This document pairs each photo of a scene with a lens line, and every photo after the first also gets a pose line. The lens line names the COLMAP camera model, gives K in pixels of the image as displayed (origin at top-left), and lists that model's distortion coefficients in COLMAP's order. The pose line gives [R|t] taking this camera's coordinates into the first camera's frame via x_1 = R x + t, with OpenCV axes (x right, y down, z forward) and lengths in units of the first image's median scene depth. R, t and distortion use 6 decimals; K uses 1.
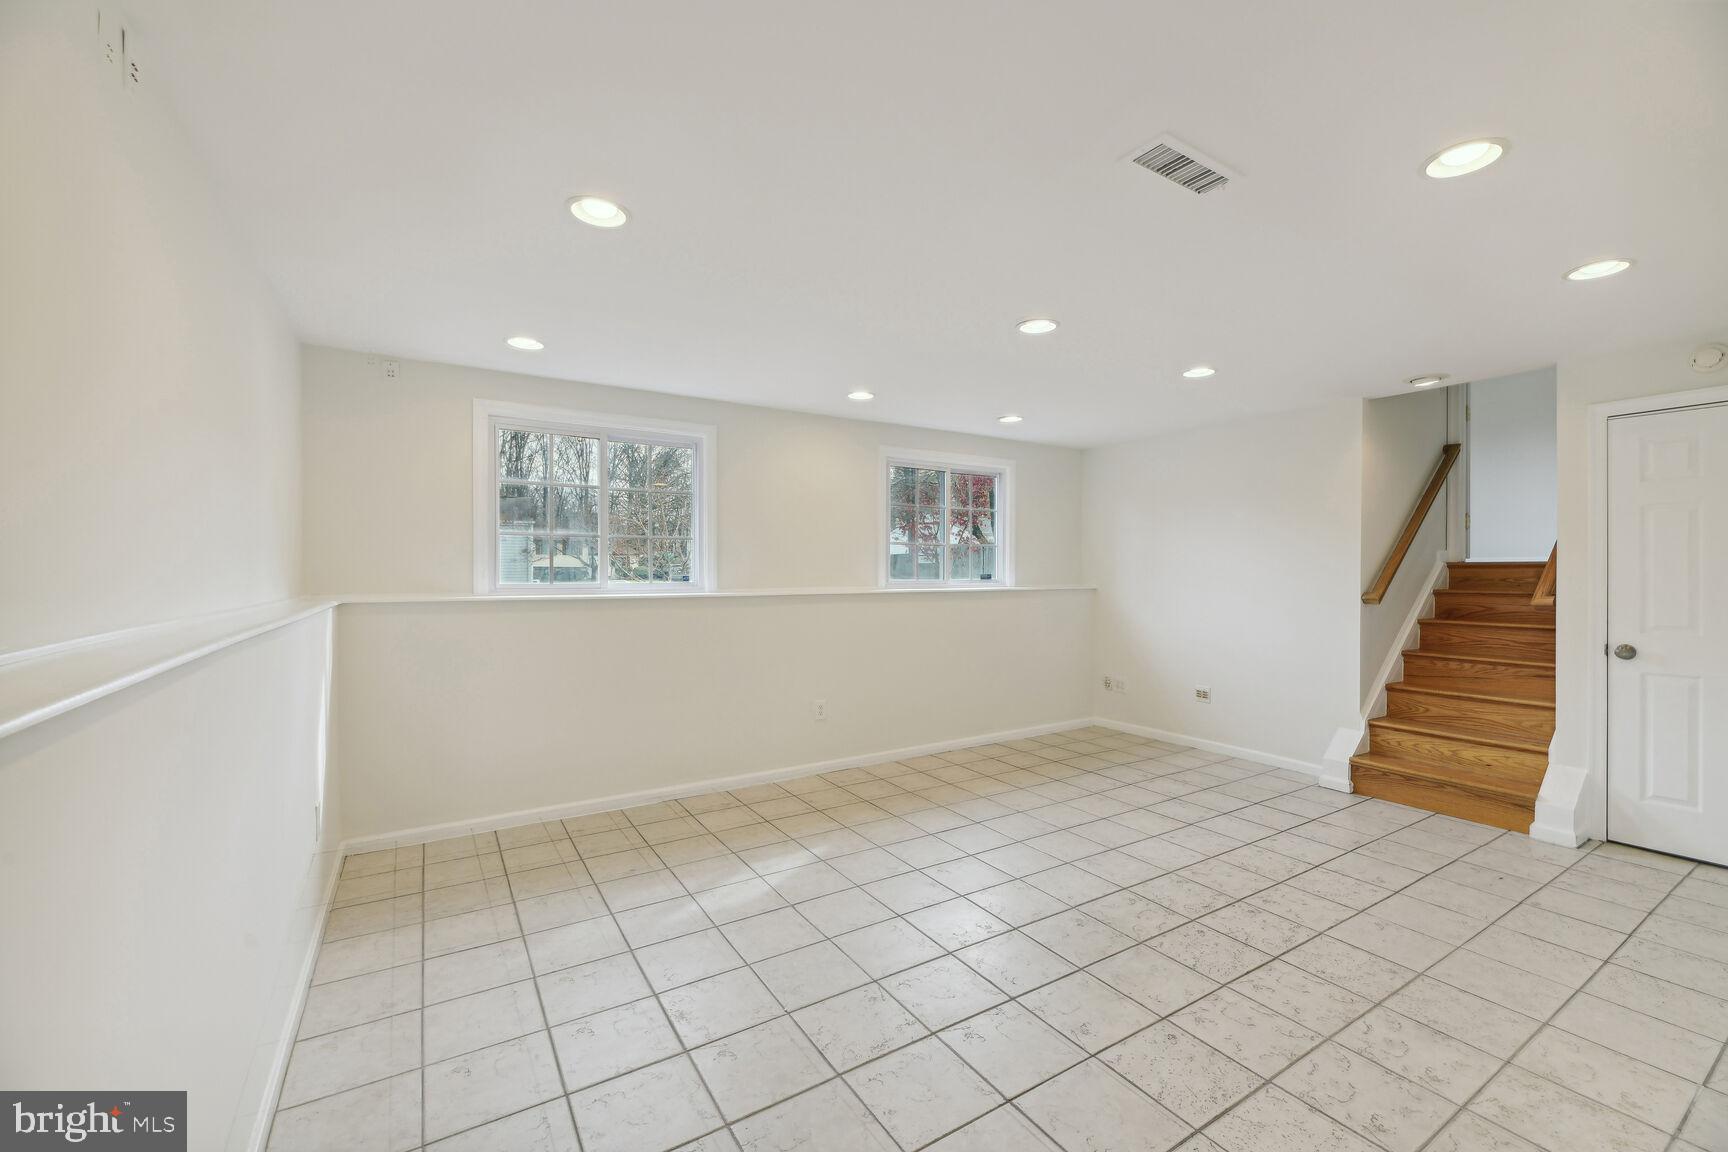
lens RADIAL K [[703.0, 0, 871.1], [0, 703.0, 574.8], [0, 0, 1]] dist [-0.000128, 0.000126]
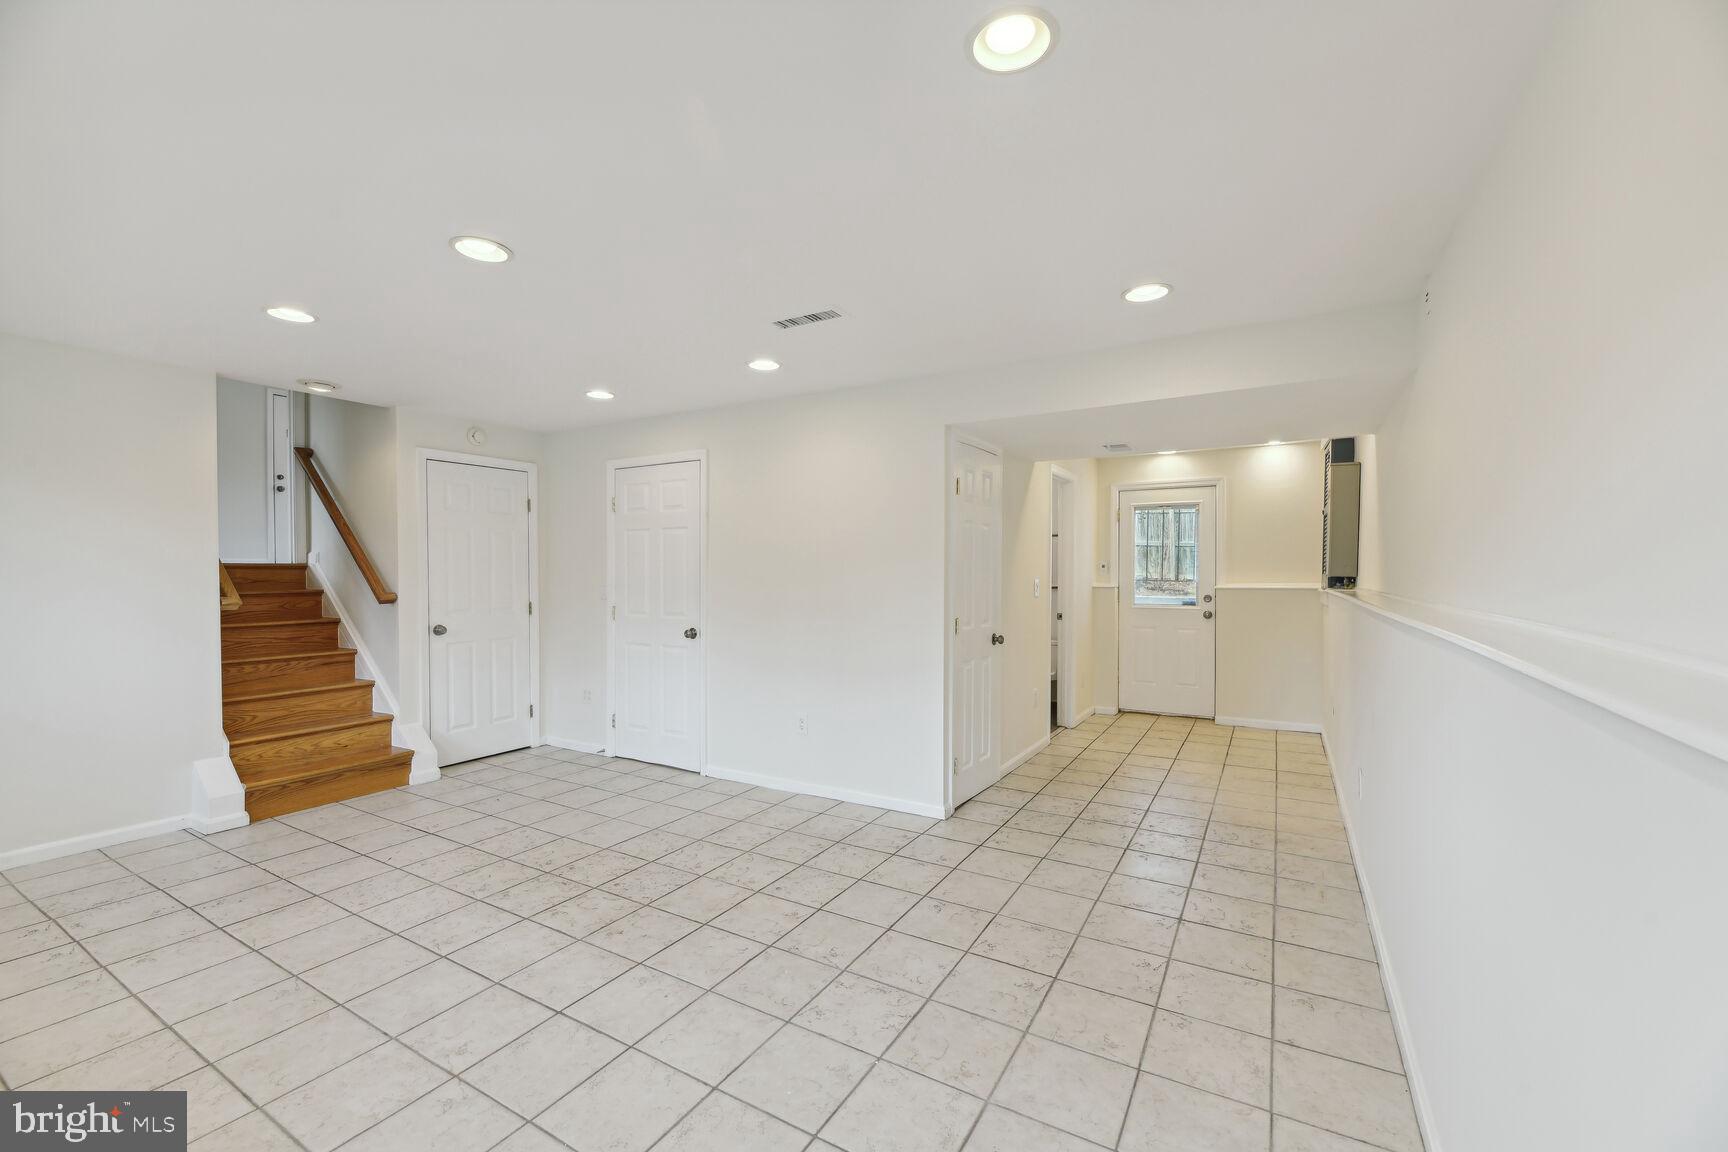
lens RADIAL K [[703.0, 0, 871.1], [0, 703.0, 574.8], [0, 0, 1]] dist [-0.000128, 0.000126]
pose [[-0.459706, -0.001240, 0.888070, -0.505657], [0.004889, 0.999980, 0.003927, -0.001701], [-0.888057, 0.006147, -0.459691, 0.784857]]
